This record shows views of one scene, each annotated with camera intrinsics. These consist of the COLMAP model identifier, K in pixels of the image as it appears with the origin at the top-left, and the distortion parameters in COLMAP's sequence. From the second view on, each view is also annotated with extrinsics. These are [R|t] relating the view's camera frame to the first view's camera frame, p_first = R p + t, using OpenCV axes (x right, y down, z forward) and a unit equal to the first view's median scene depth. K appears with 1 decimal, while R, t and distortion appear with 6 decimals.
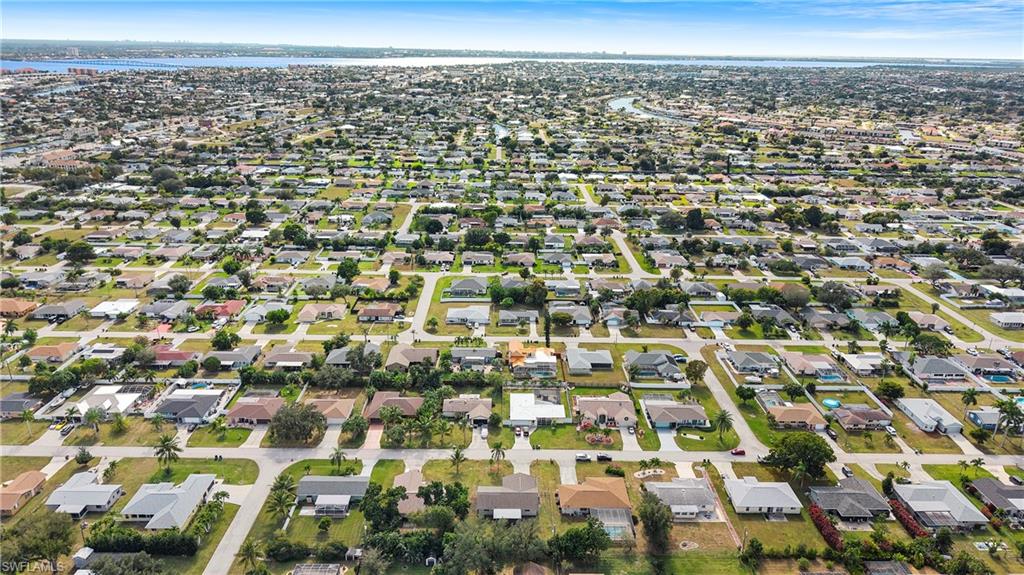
lens RADIAL K [[669.7, 0, 512.8], [0, 669.7, 316.2], [0, 0, 1]] dist [0.077609, -0.001974]
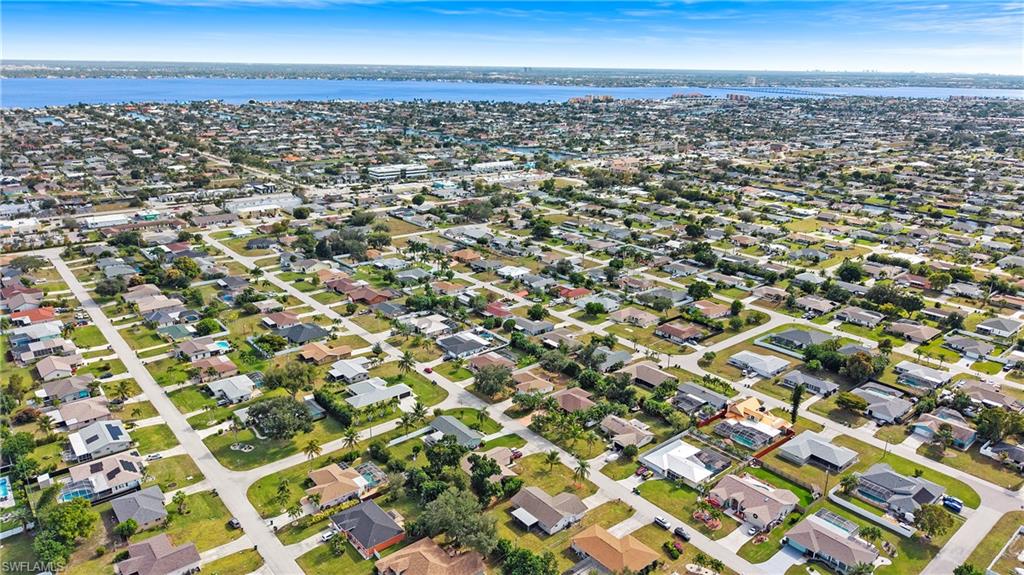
lens RADIAL K [[681.6, 0, 510.8], [0, 681.6, 301.6], [0, 0, 1]] dist [0.033599, -0.030622]
pose [[0.633558, 0.248206, -0.732802, 0.521342], [-0.292424, 0.953708, 0.070208, -0.066139], [0.716305, 0.169808, 0.676811, 0.182679]]
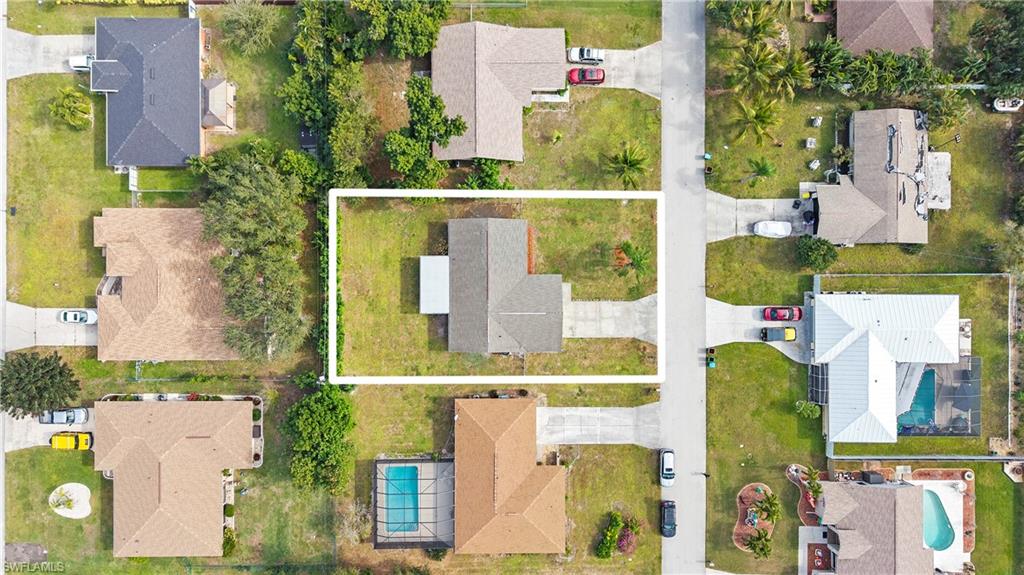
lens RADIAL K [[692.4, 0, 512.0], [0, 692.4, 287.5], [0, 0, 1]] dist [0.075191, -0.110263]
pose [[-0.013530, 0.999697, -0.020552, 0.002641], [-0.397901, 0.013474, 0.917329, -0.138863], [0.917328, 0.020589, 0.397599, 0.680561]]
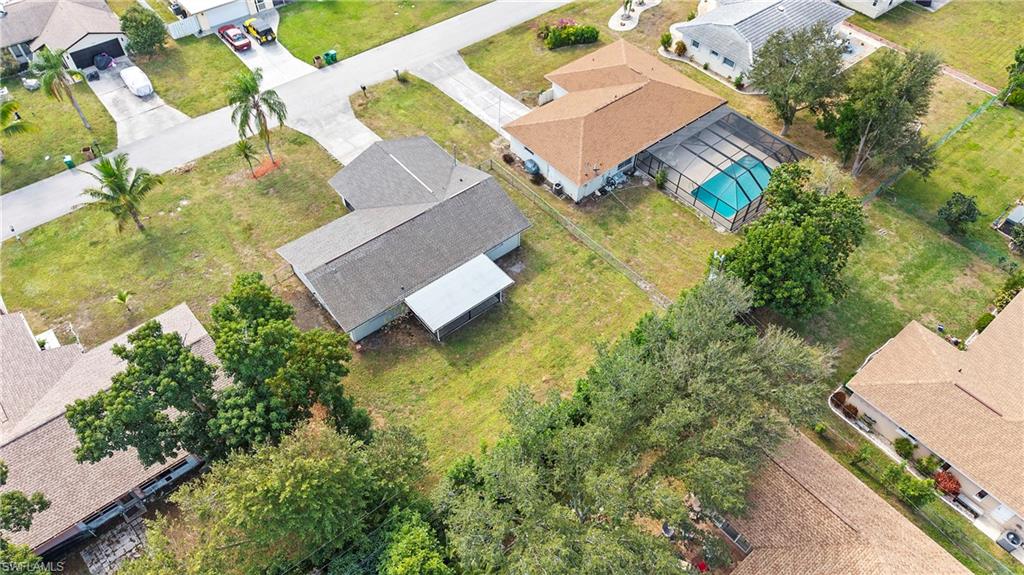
lens RADIAL K [[681.6, 0, 510.8], [0, 681.6, 301.6], [0, 0, 1]] dist [0.033599, -0.030622]
pose [[0.776241, -0.492608, 0.393432, -0.080935], [0.232620, 0.803827, 0.547495, 0.120241], [-0.585951, -0.333468, 0.738553, 0.622654]]
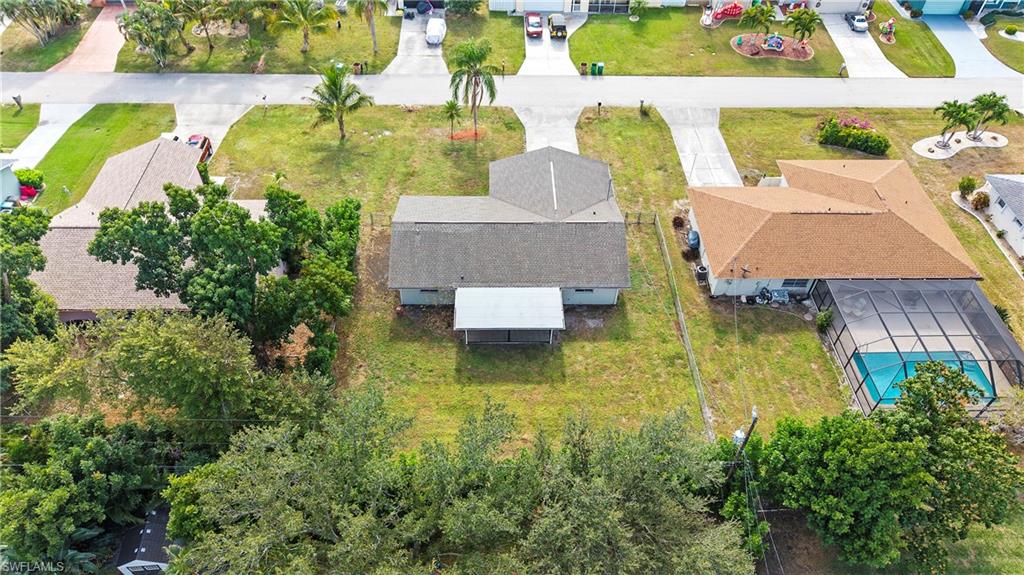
lens RADIAL K [[681.6, 0, 510.8], [0, 681.6, 301.6], [0, 0, 1]] dist [0.033599, -0.030622]
pose [[0.999949, -0.005313, 0.008589, -0.007724], [0.001032, 0.899737, 0.436432, 0.142618], [-0.010047, -0.436400, 0.899696, 0.612758]]
